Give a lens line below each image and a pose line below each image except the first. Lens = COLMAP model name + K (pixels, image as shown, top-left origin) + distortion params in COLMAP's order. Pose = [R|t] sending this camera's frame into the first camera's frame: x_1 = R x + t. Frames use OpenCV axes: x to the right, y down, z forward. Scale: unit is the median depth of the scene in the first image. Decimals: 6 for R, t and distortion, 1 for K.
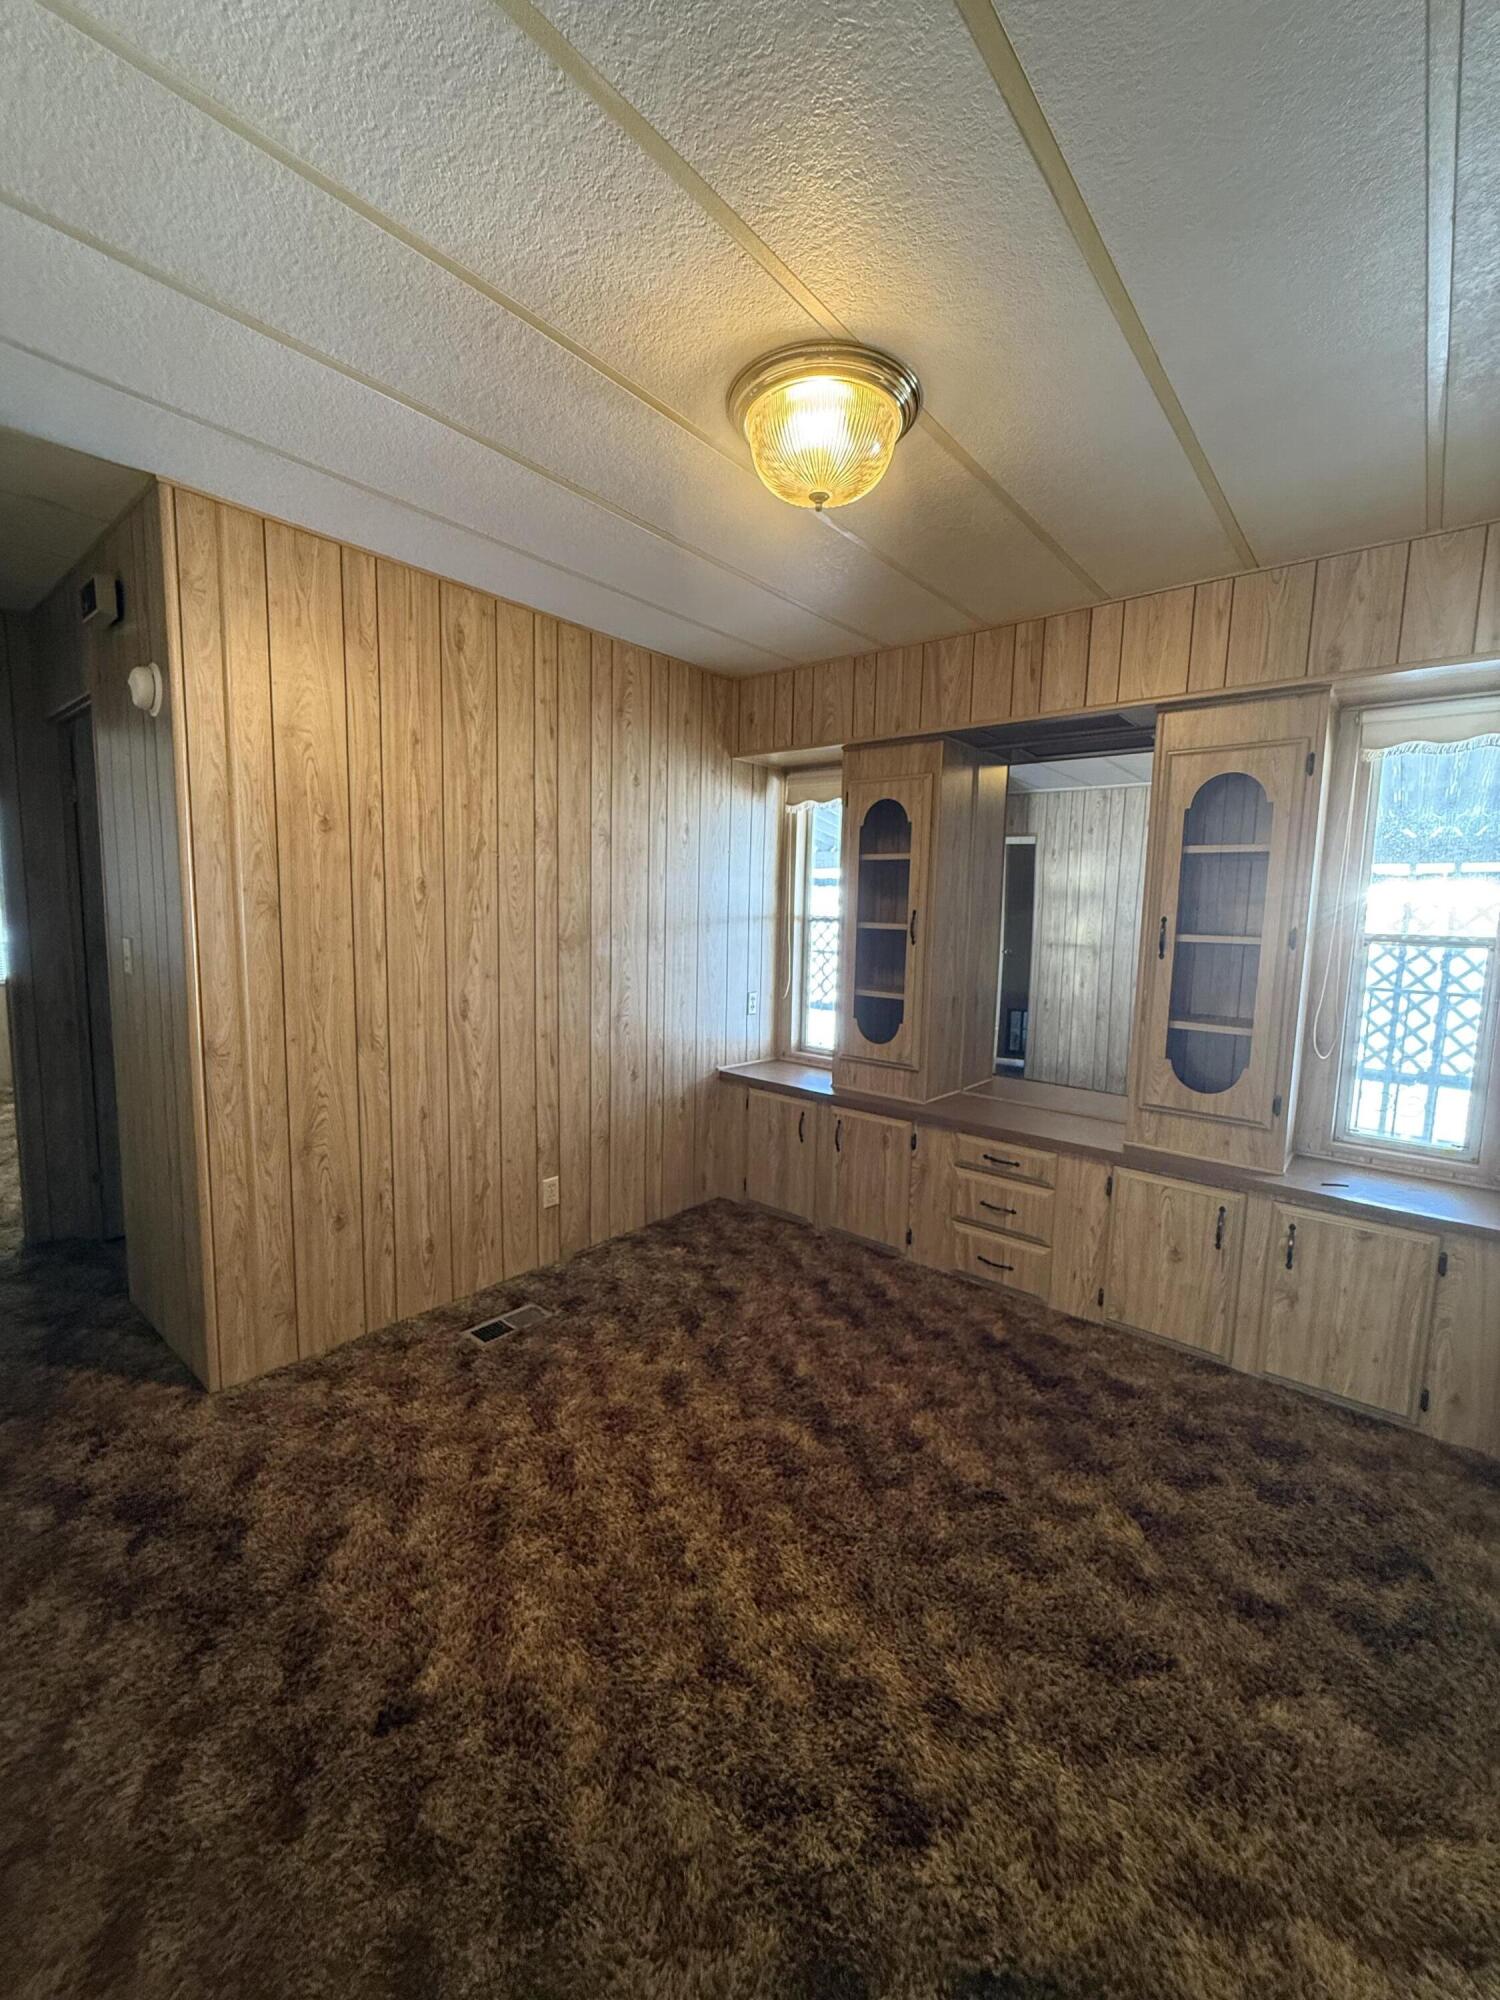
lens RADIAL K [[801.7, 0, 747.9], [0, 801.7, 994.5], [0, 0, 1]] dist [-0.001096, 0.000166]
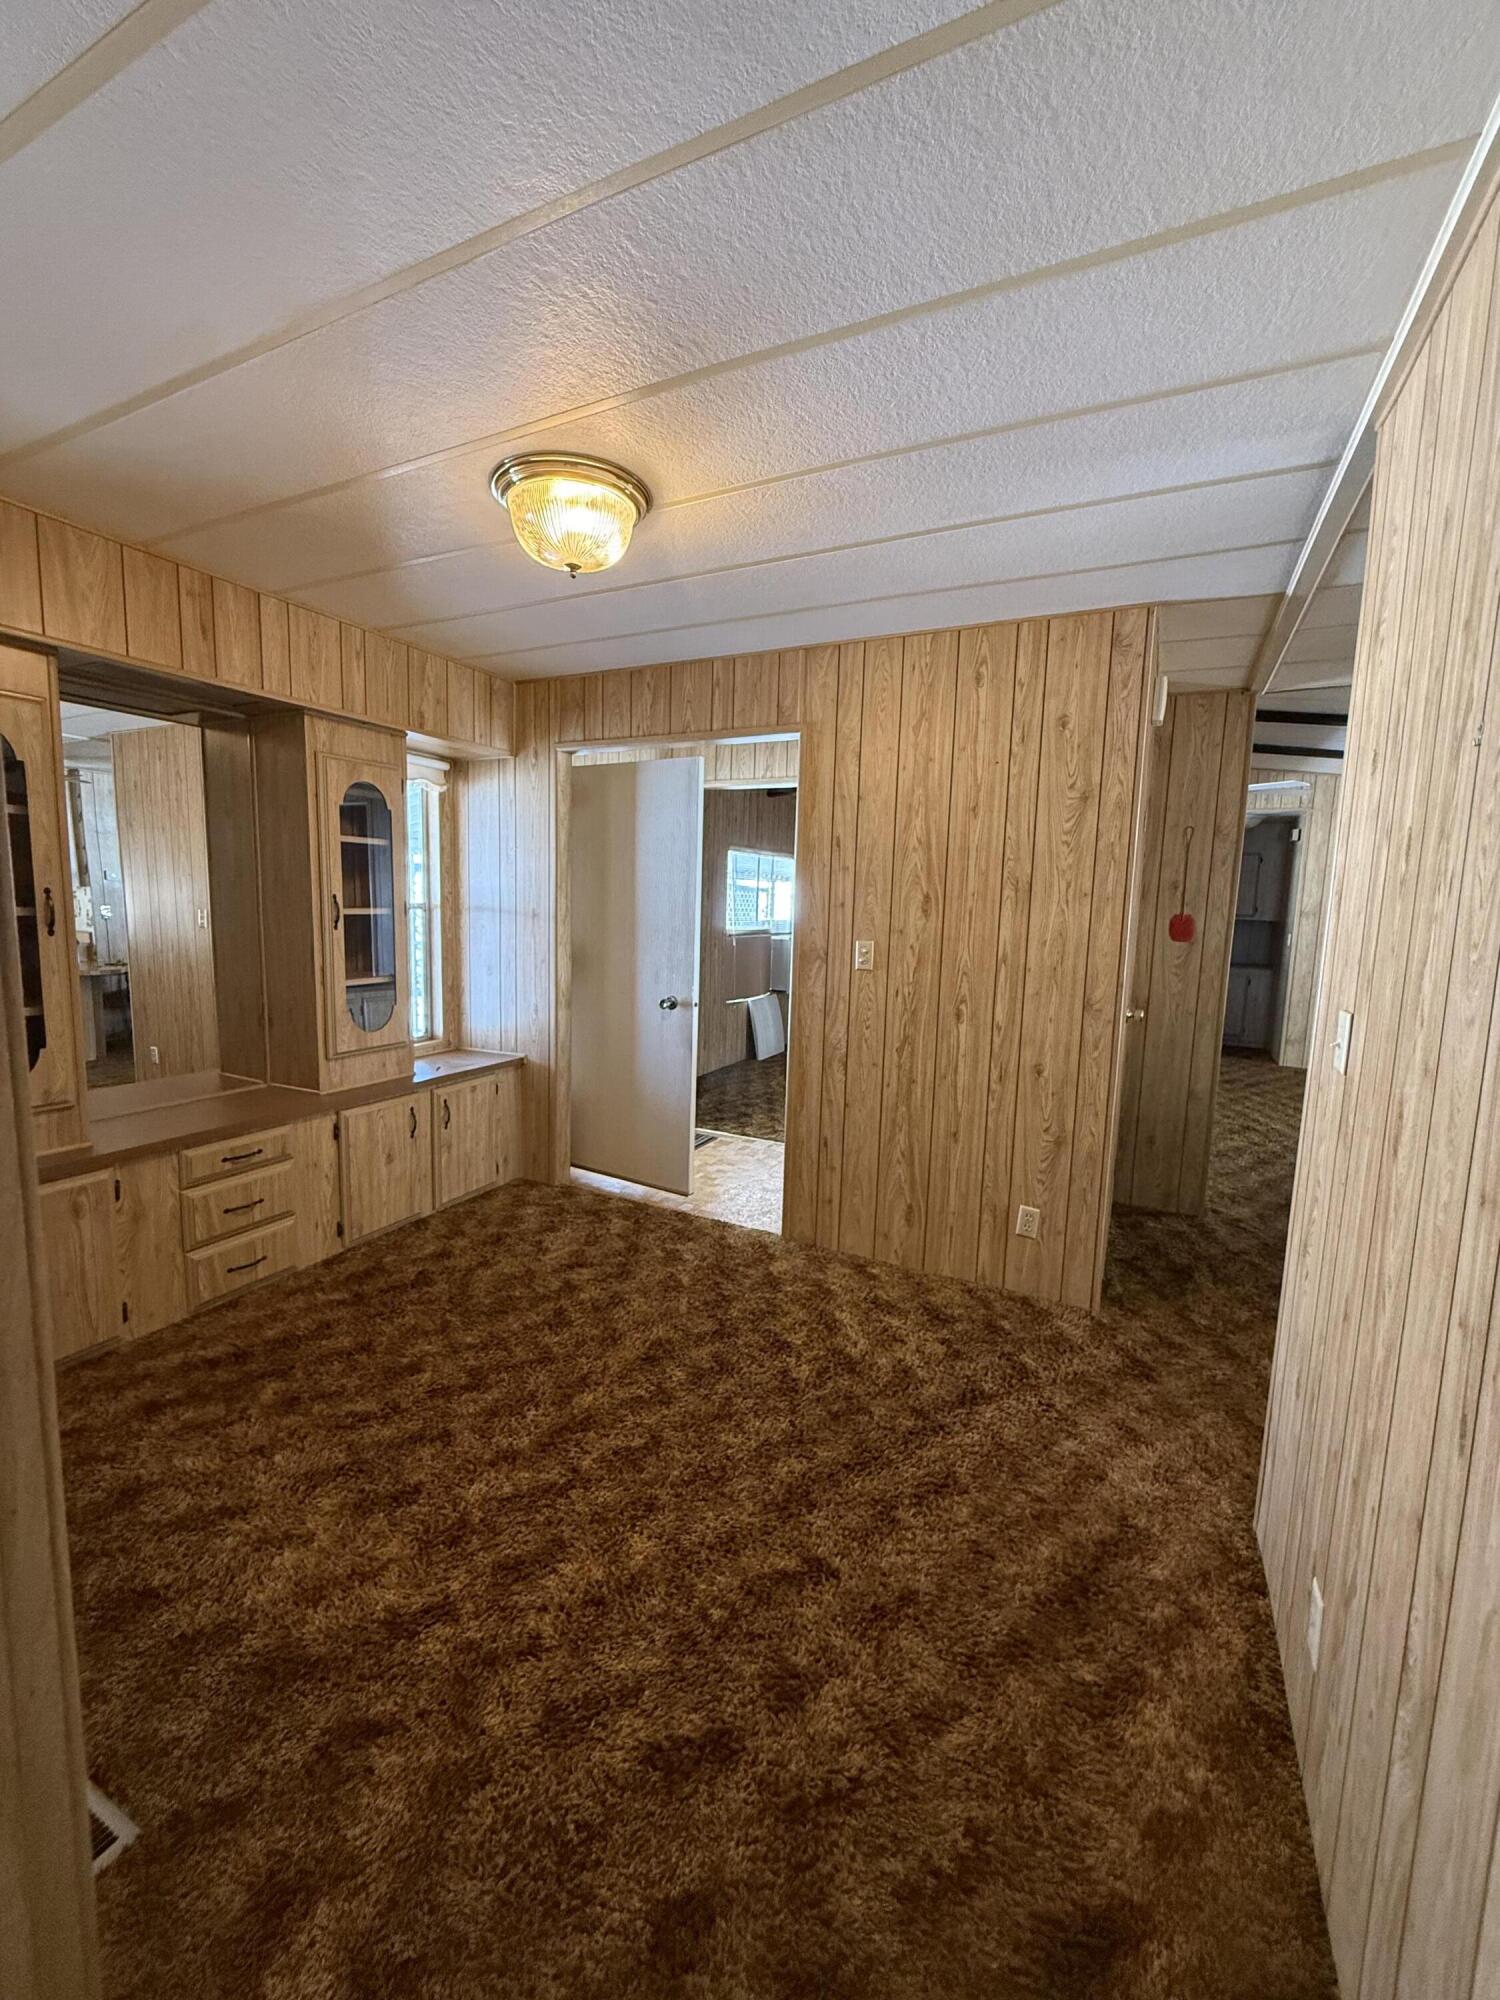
lens RADIAL K [[801.7, 0, 747.9], [0, 801.7, 994.5], [0, 0, 1]] dist [-0.001096, 0.000166]
pose [[-0.230357, -0.145144, 0.962221, -0.835442], [0.075144, 0.983208, 0.166300, -0.108497], [-0.970200, 0.110613, -0.215583, 0.723282]]
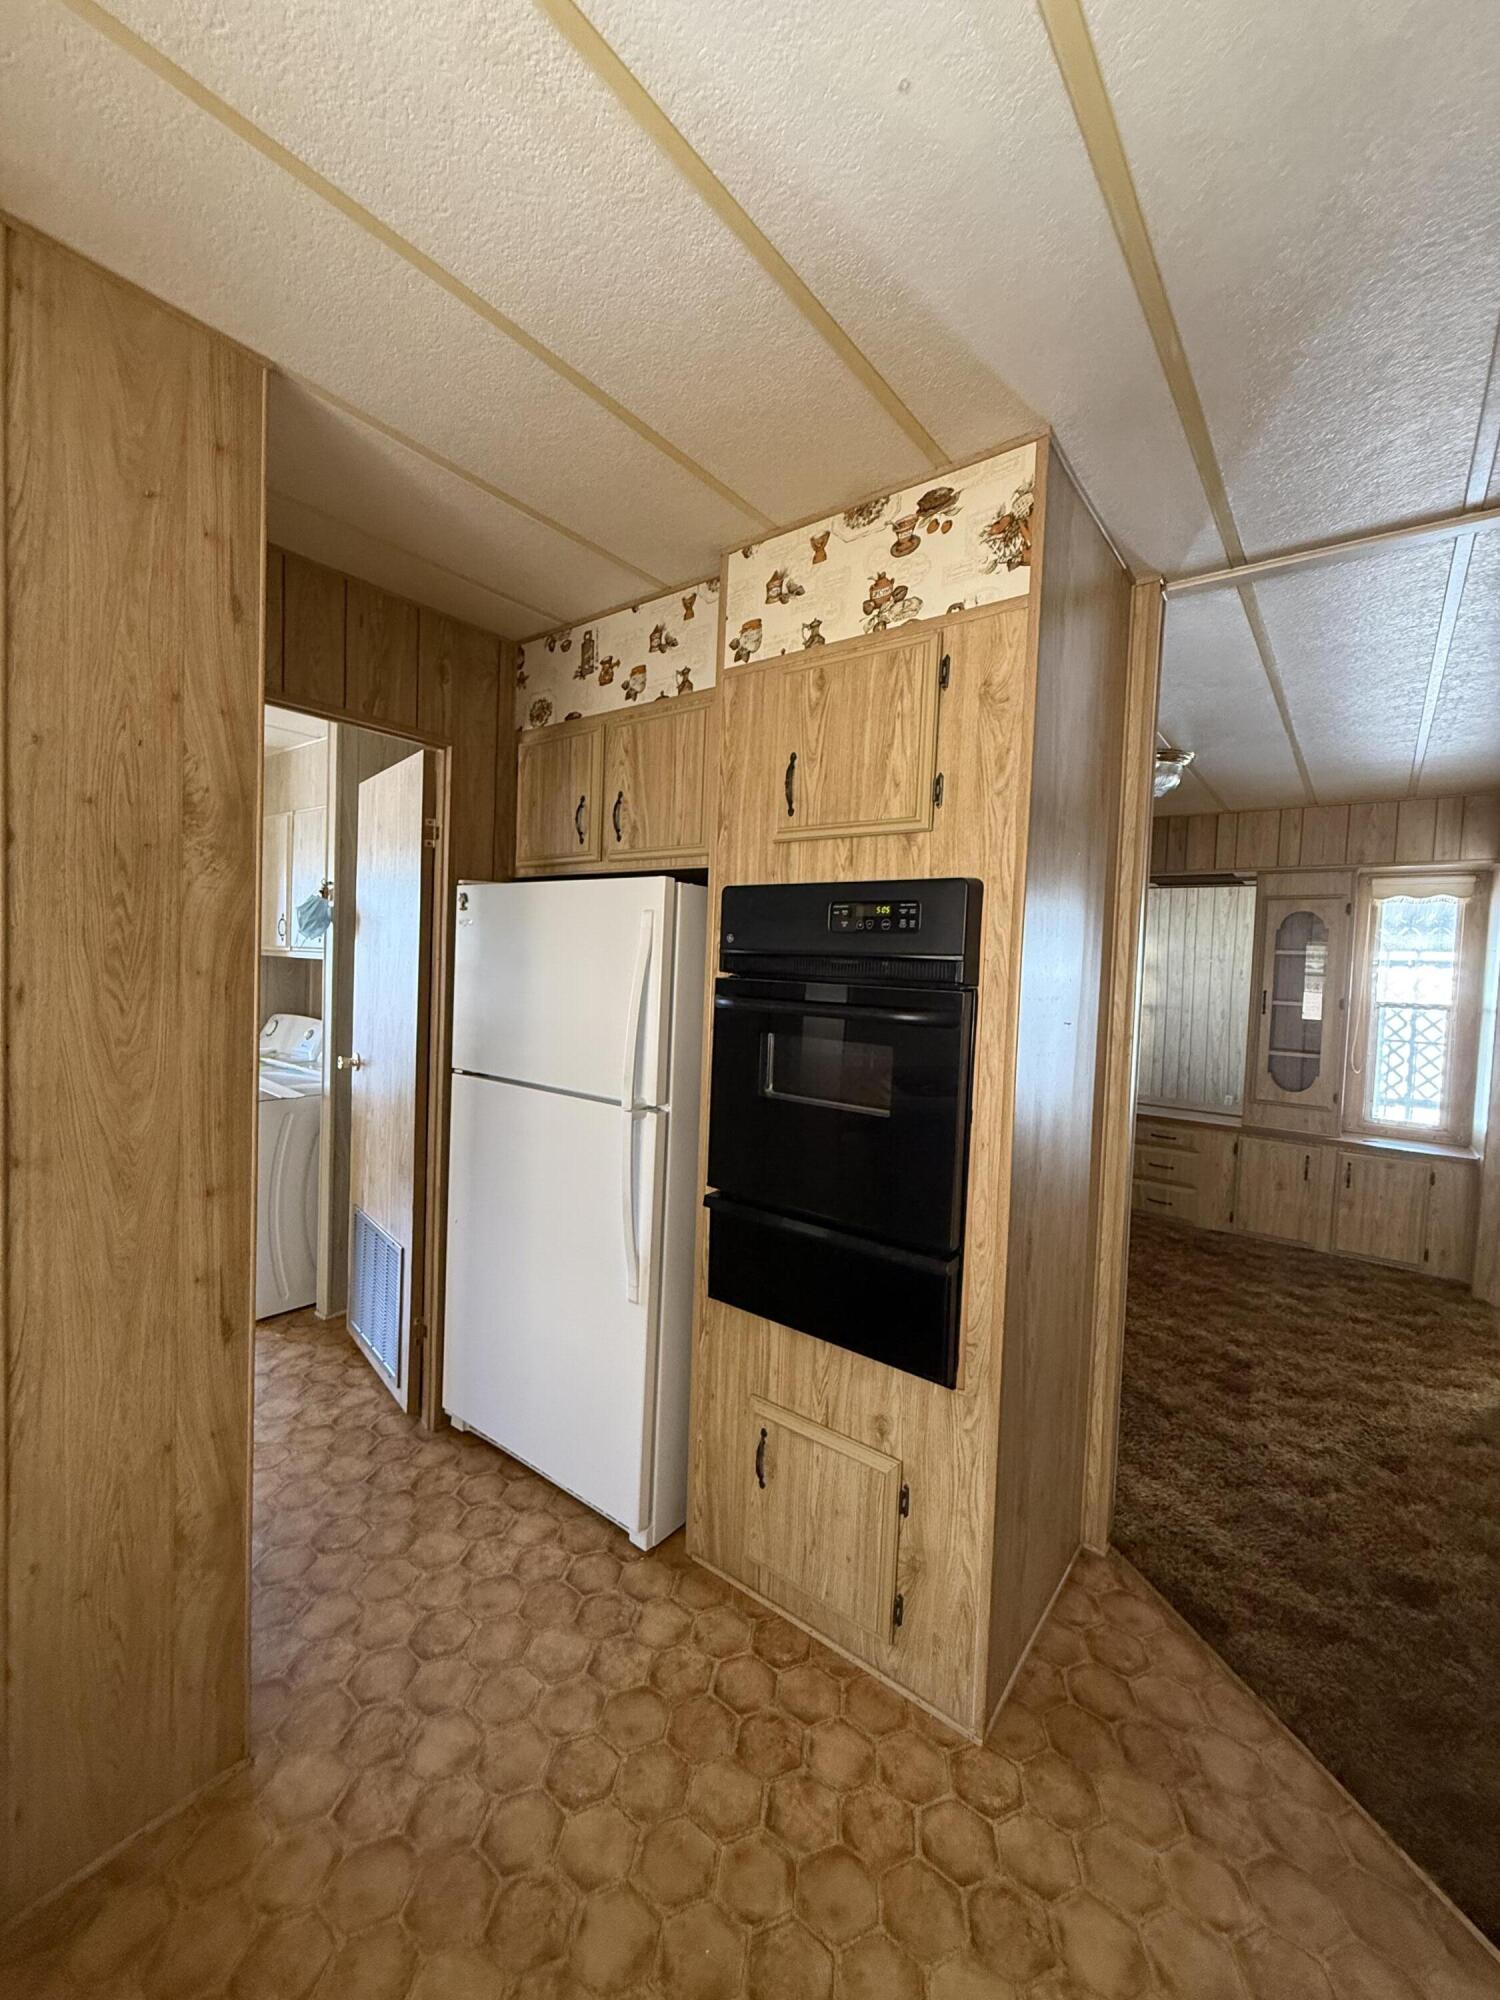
lens RADIAL K [[801.7, 0, 747.9], [0, 801.7, 994.5], [0, 0, 1]] dist [-0.001096, 0.000166]
pose [[0.999148, 0.012990, 0.039183, -0.715347], [-0.010232, 0.997510, -0.069785, 0.048795], [-0.039992, 0.069325, 0.996792, -0.734490]]
